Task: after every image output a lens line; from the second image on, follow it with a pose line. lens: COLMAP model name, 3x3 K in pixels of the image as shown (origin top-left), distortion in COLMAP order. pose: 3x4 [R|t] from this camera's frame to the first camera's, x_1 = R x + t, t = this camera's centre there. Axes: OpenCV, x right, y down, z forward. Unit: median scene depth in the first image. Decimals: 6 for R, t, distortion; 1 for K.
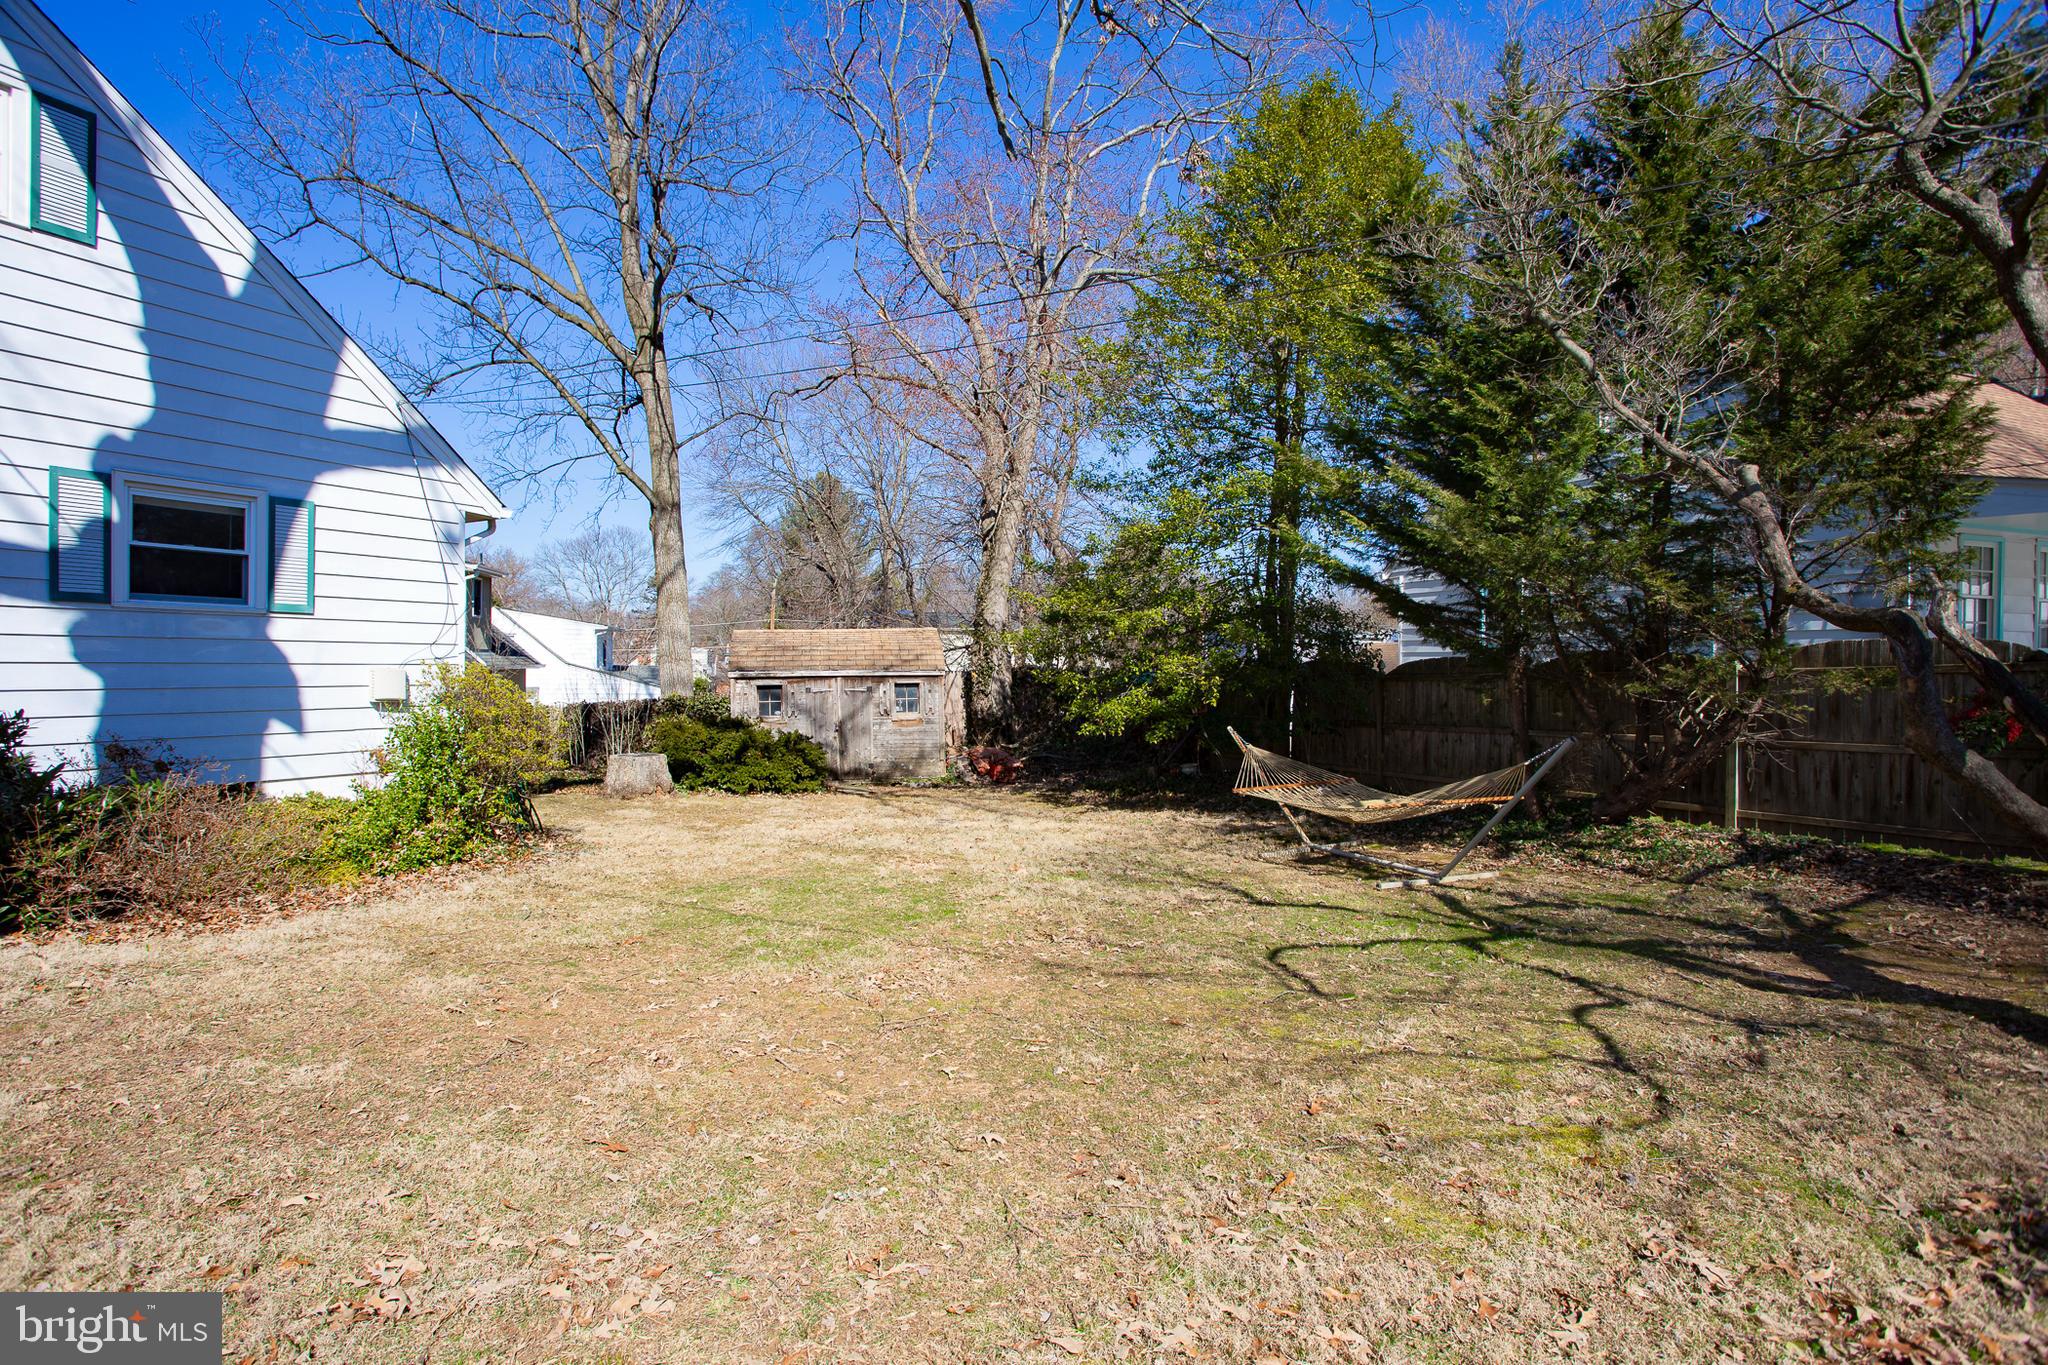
lens RADIAL K [[997.8, 0, 1024.0], [0, 997.8, 682.5], [0, 0, 1]] dist [-0.068919, 0.029980]
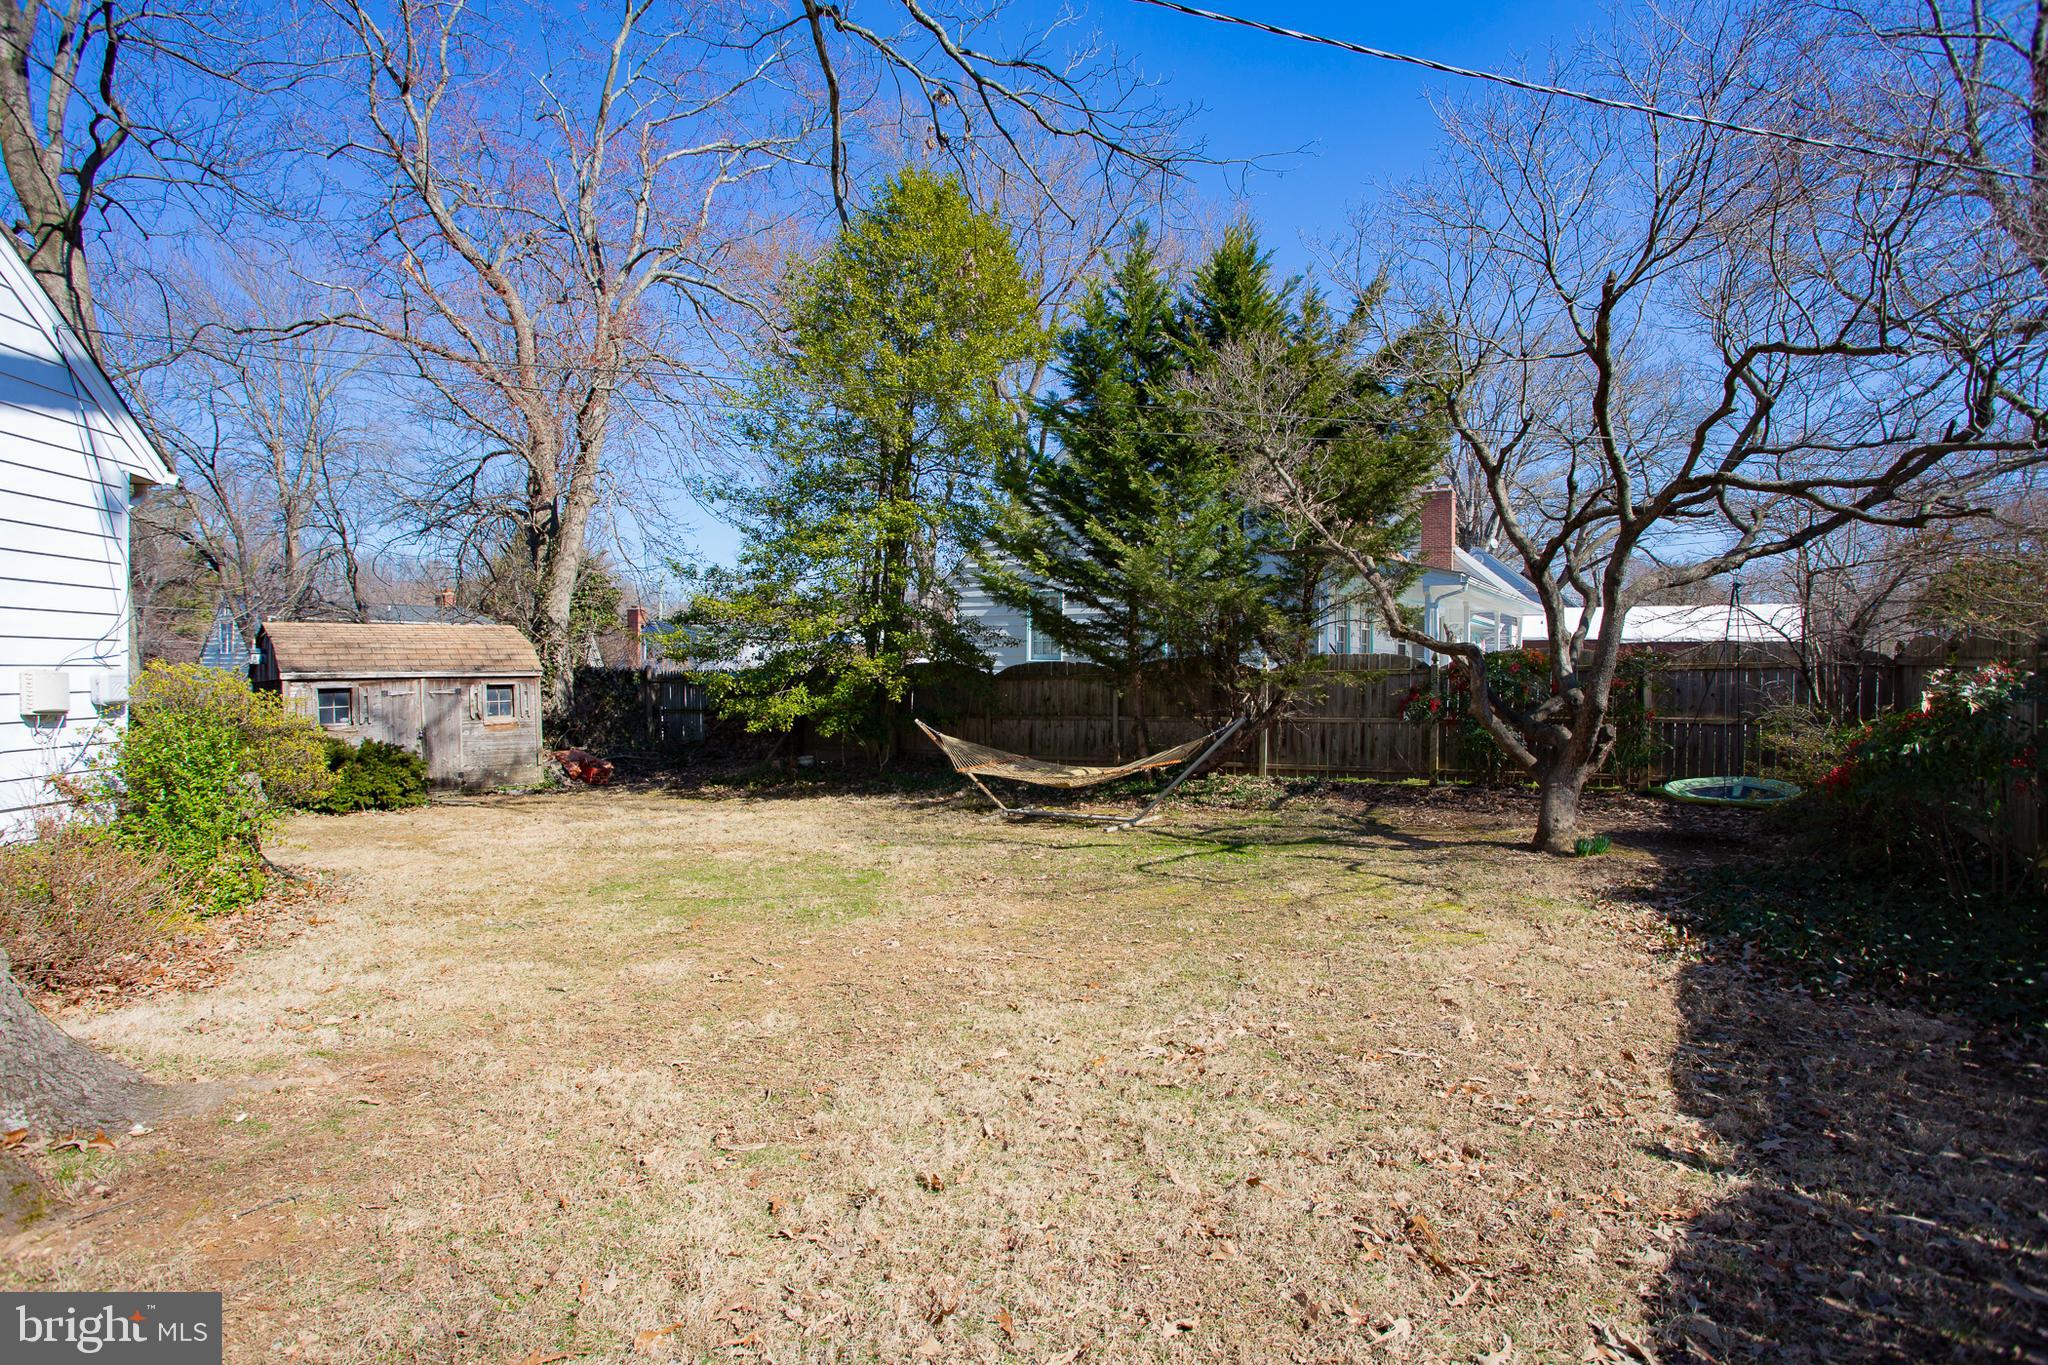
lens RADIAL K [[997.8, 0, 1024.0], [0, 997.8, 682.5], [0, 0, 1]] dist [-0.068919, 0.029980]
pose [[0.819439, -0.005928, 0.573135, -0.408455], [0.004619, 0.999982, 0.003739, -0.003929], [-0.573148, -0.000416, 0.819452, -0.055087]]
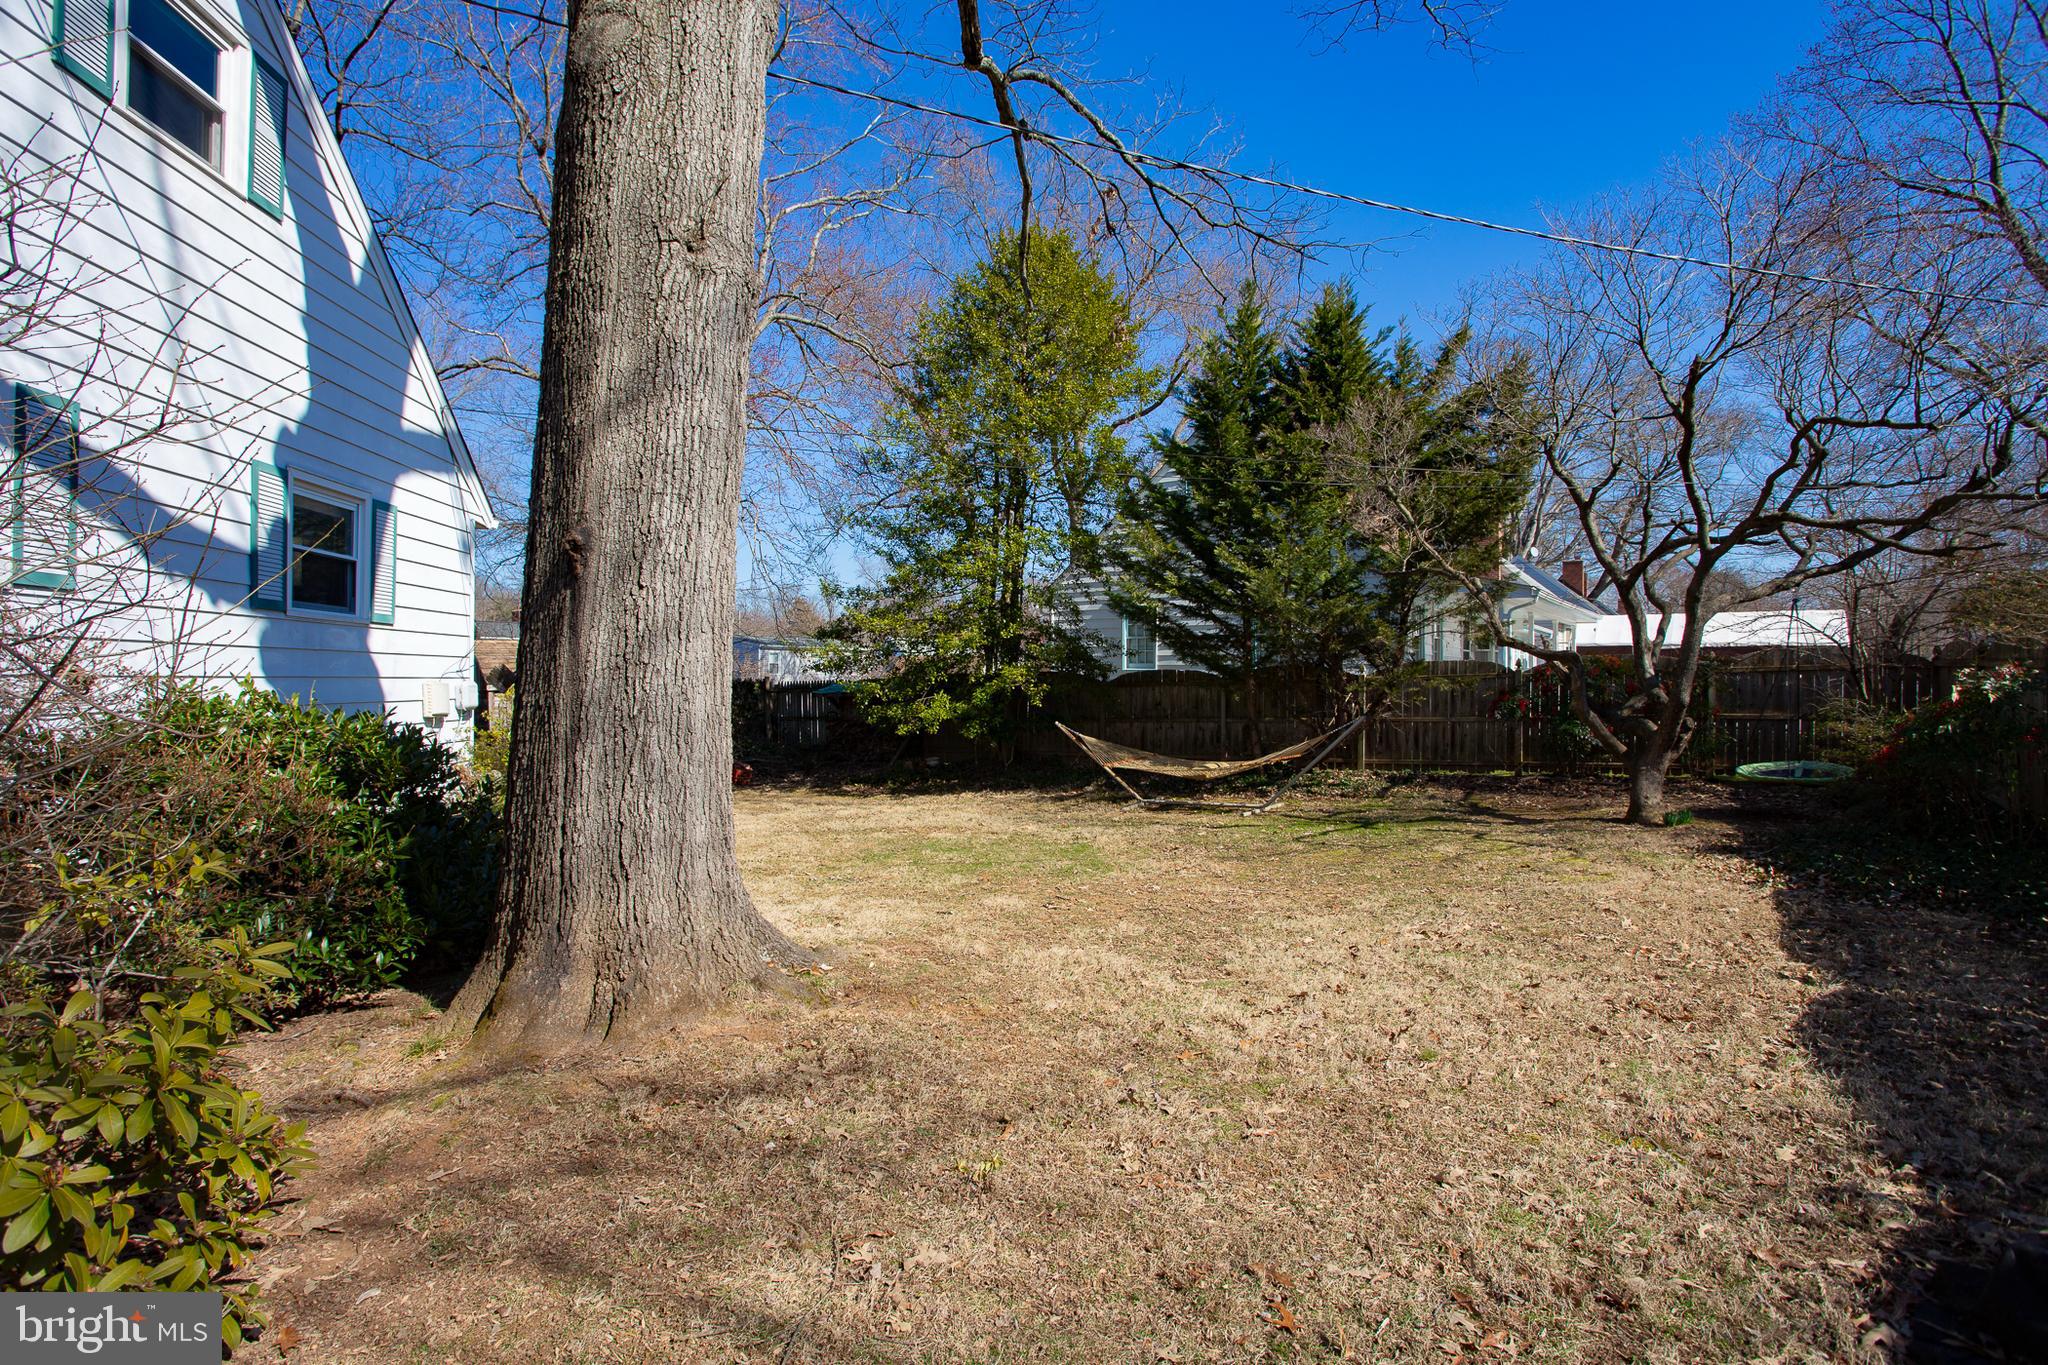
lens RADIAL K [[997.8, 0, 1024.0], [0, 997.8, 682.5], [0, 0, 1]] dist [-0.068919, 0.029980]
pose [[0.832600, -0.006641, 0.553835, -0.634233], [0.012082, 0.999908, -0.006174, -0.000814], [-0.553743, 0.011832, 0.832604, -0.108854]]
